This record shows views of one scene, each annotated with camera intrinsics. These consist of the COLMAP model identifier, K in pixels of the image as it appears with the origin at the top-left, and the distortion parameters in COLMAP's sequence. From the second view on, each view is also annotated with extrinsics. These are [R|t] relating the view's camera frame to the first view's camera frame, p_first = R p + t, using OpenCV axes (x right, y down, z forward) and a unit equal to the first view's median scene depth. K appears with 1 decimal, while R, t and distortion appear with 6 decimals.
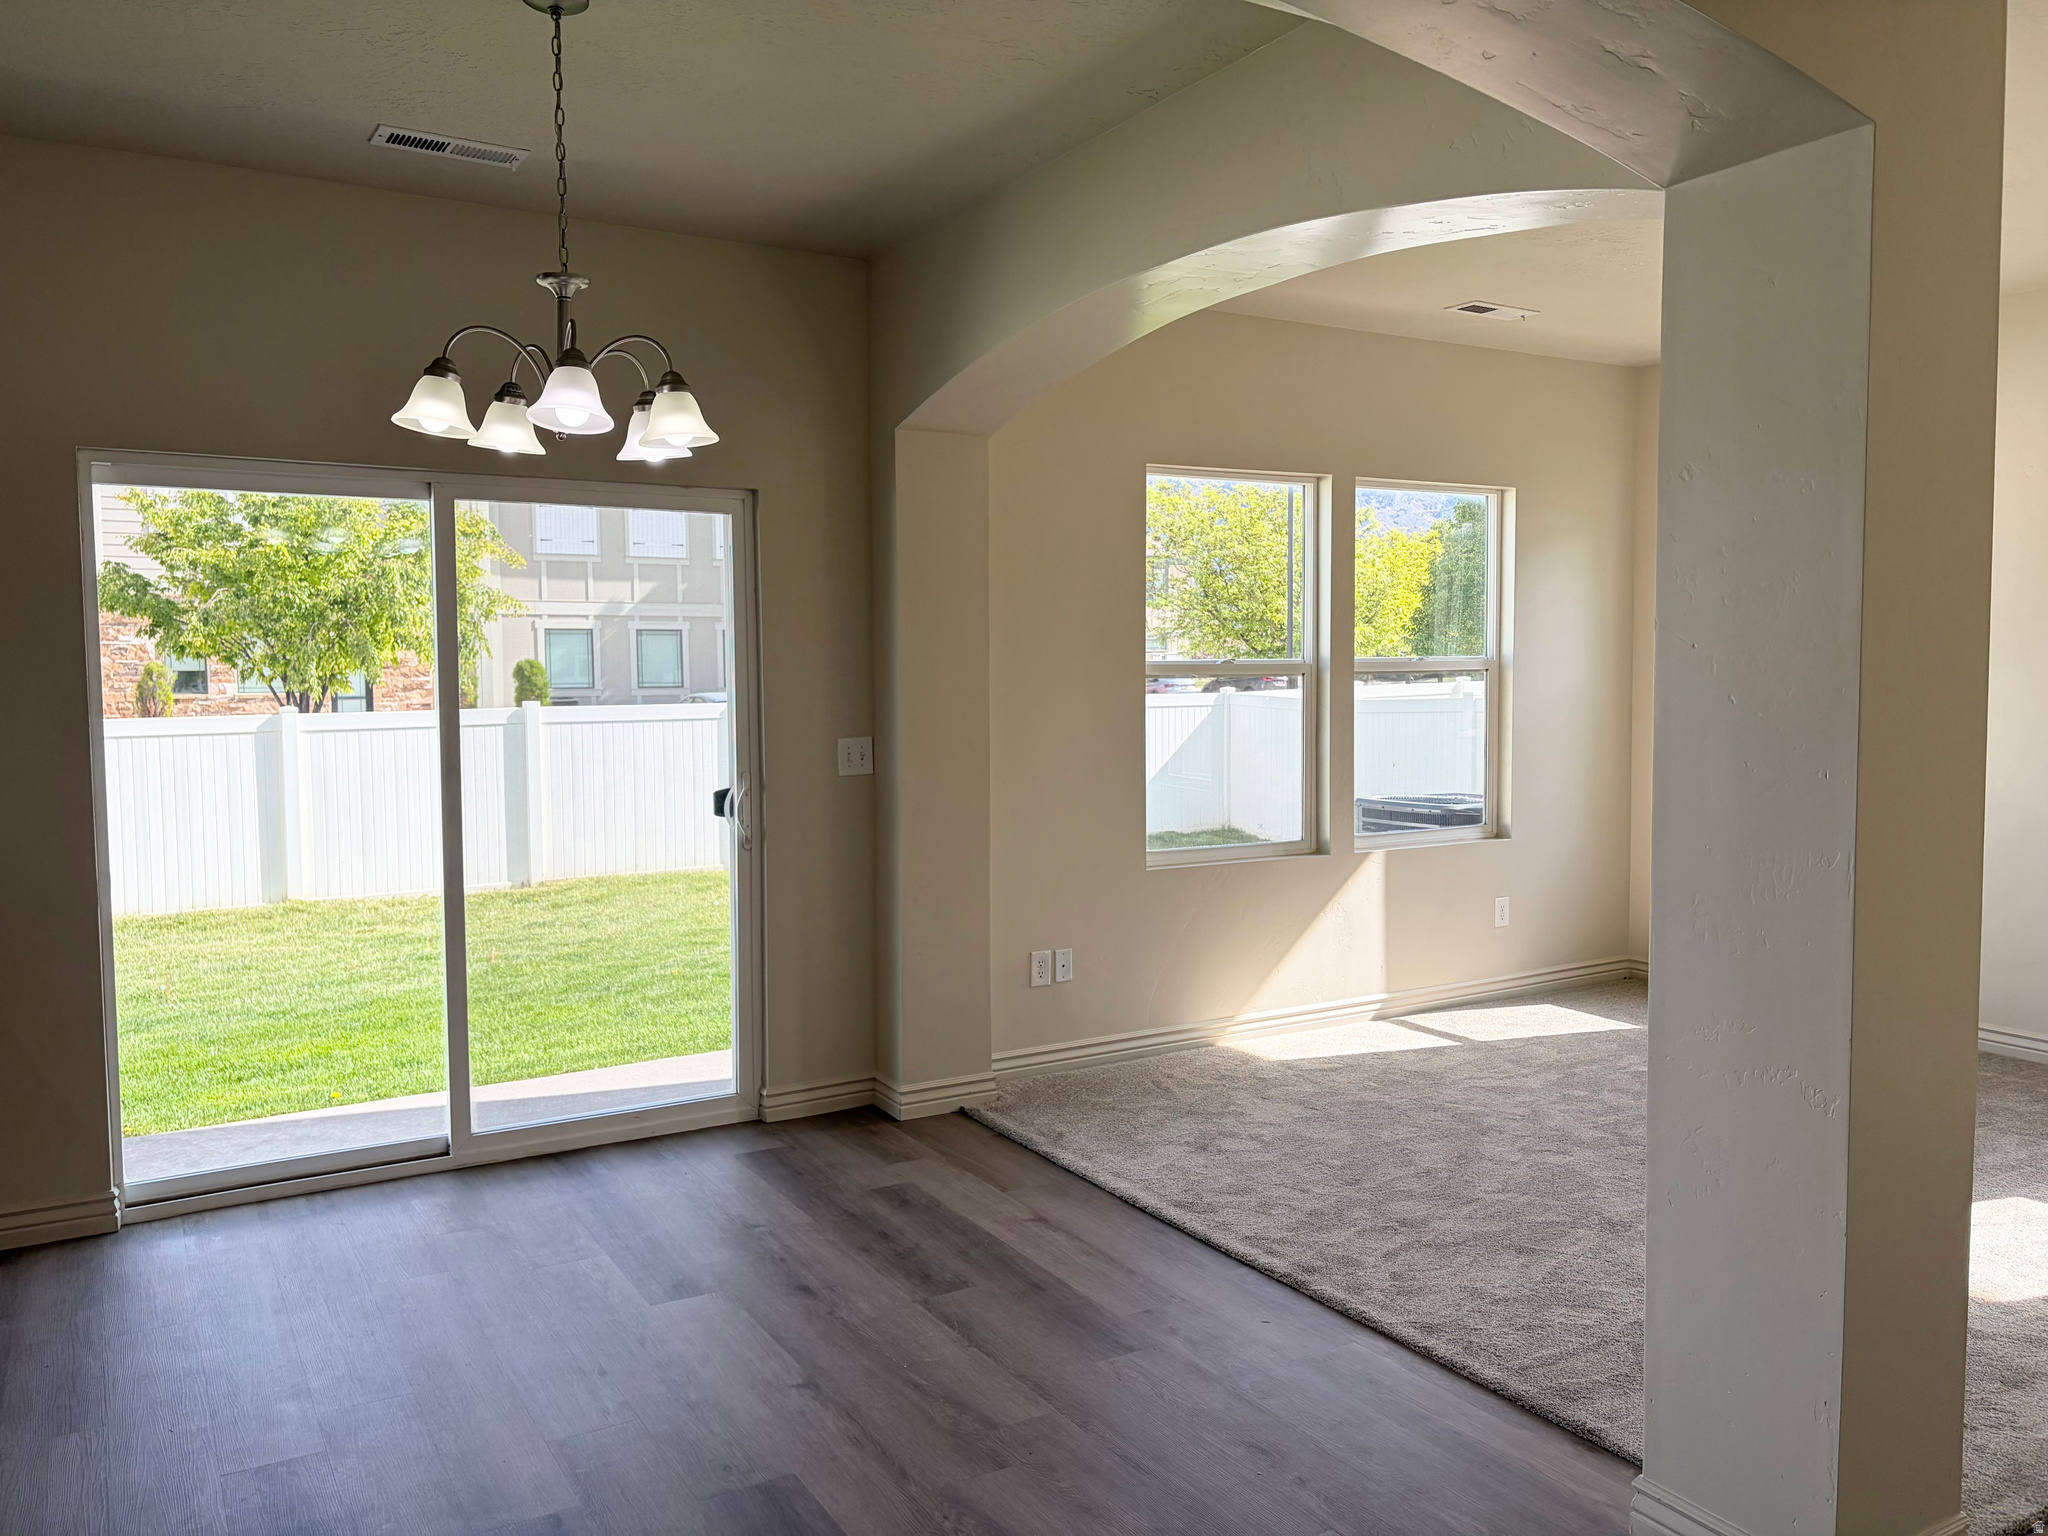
lens RADIAL K [[1563.3, 0, 1033.3], [0, 1563.3, 774.9], [0, 0, 1]] dist [0.062130, -0.056208]
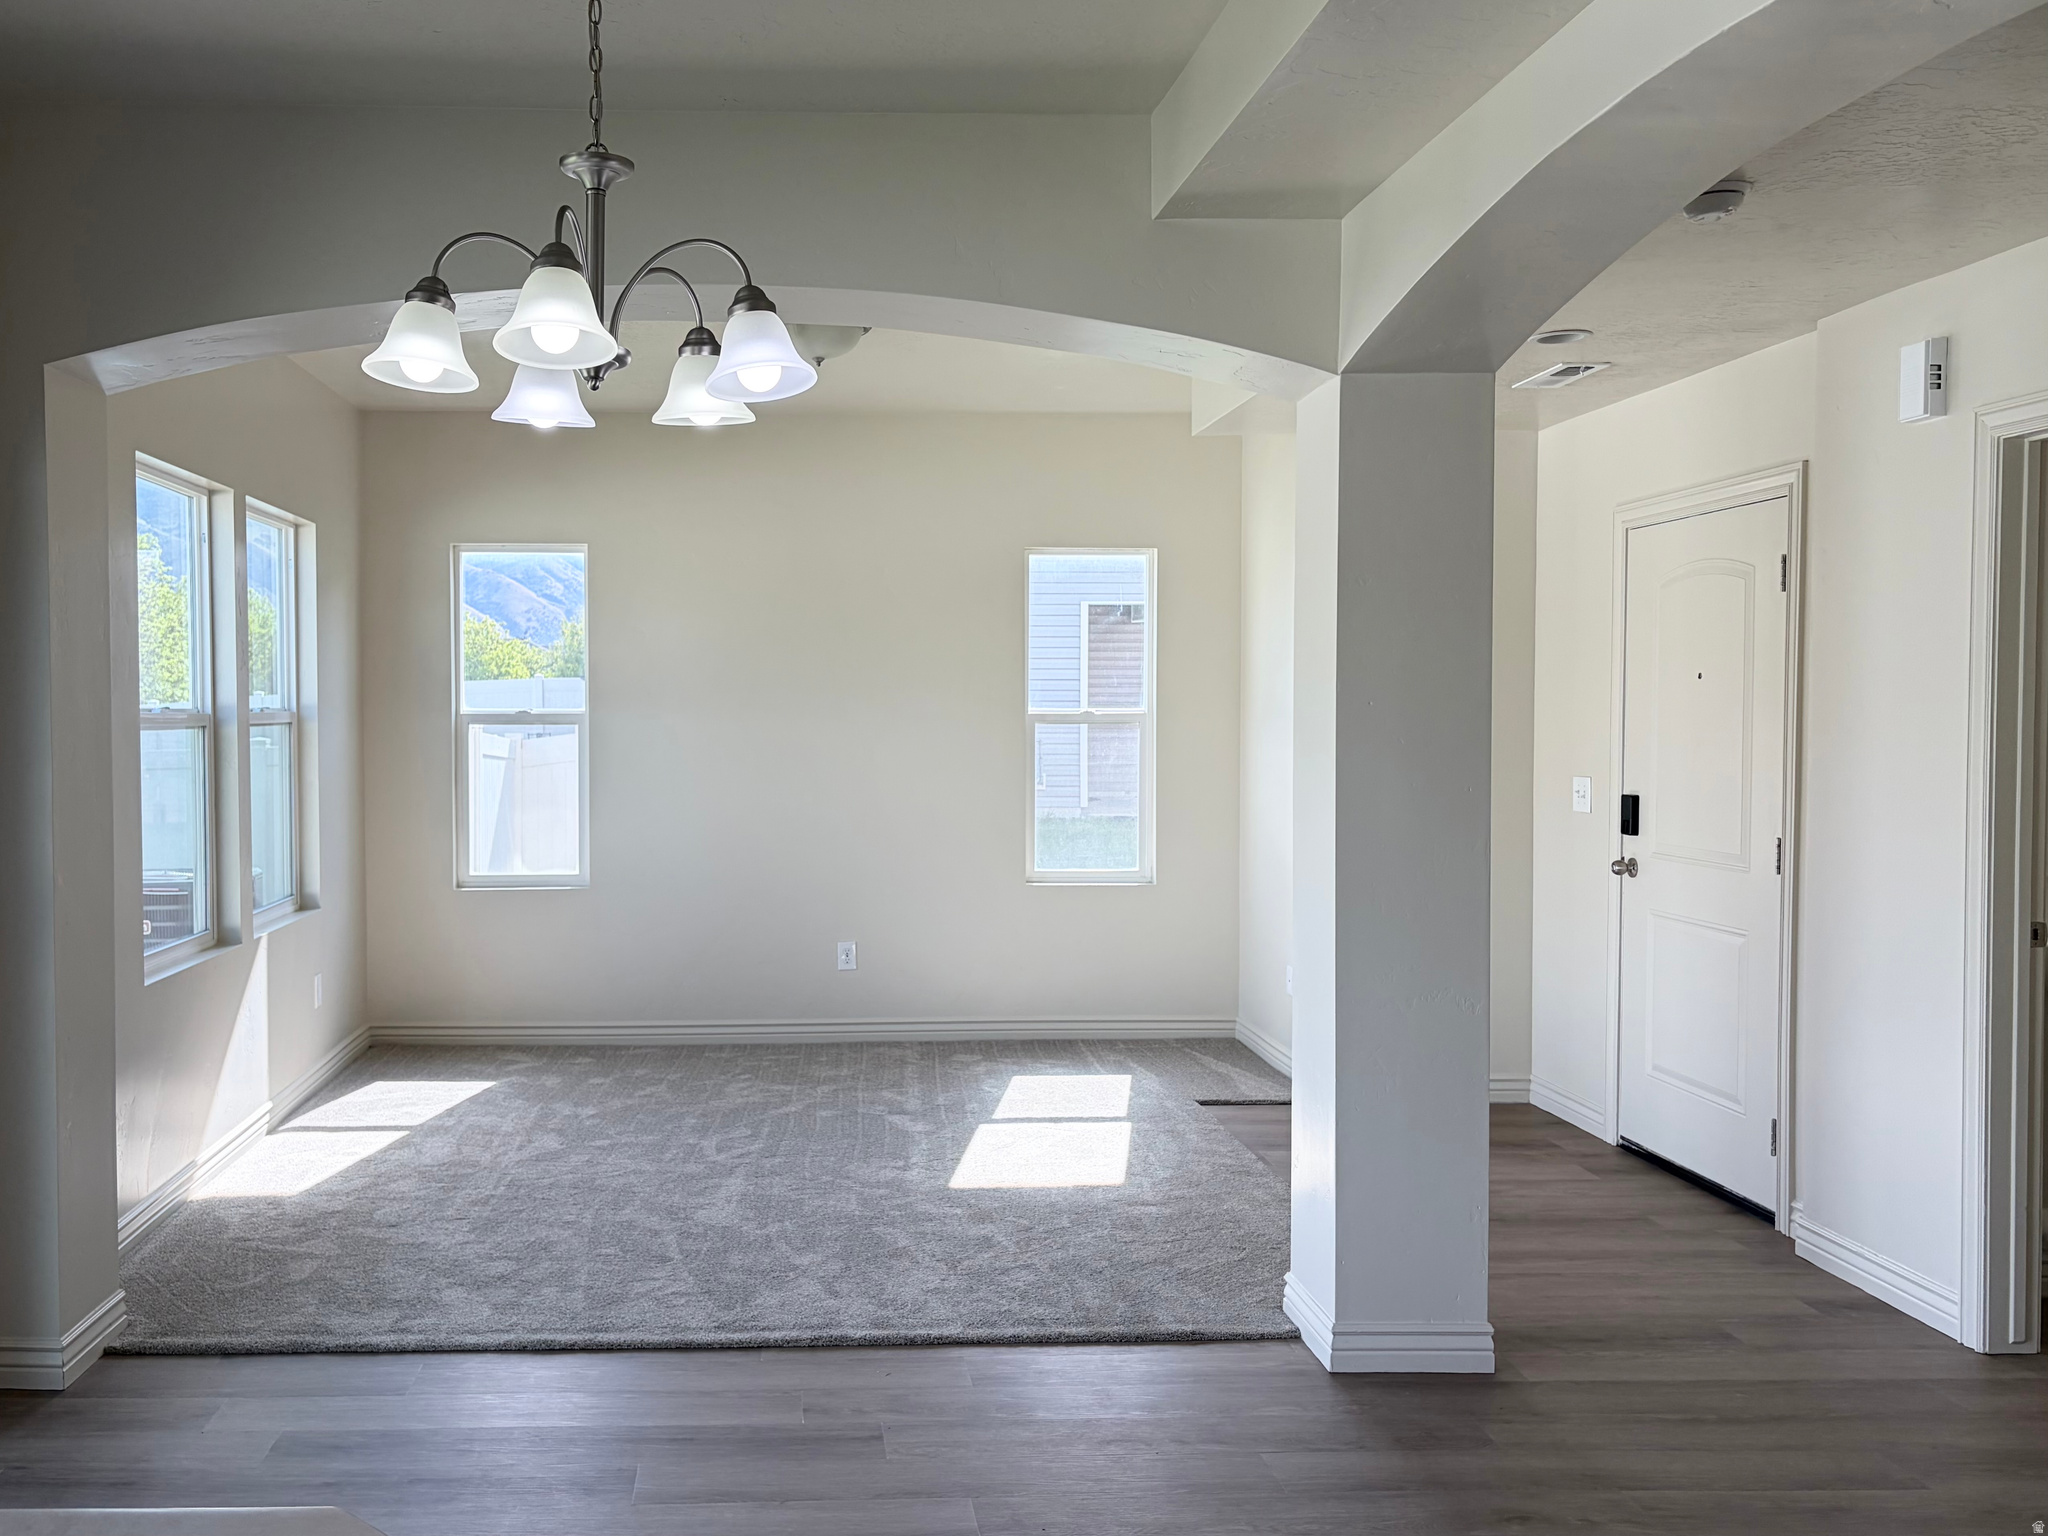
lens RADIAL K [[1745.6, 0, 865.5], [0, 1745.6, 761.6], [0, 0, 1]] dist [0.073421, 0.002767]
pose [[0.482702, -0.018324, 0.875593, -0.628186], [0.054565, 0.998468, -0.009185, -0.025696], [-0.874083, 0.052211, 0.482962, 0.334966]]
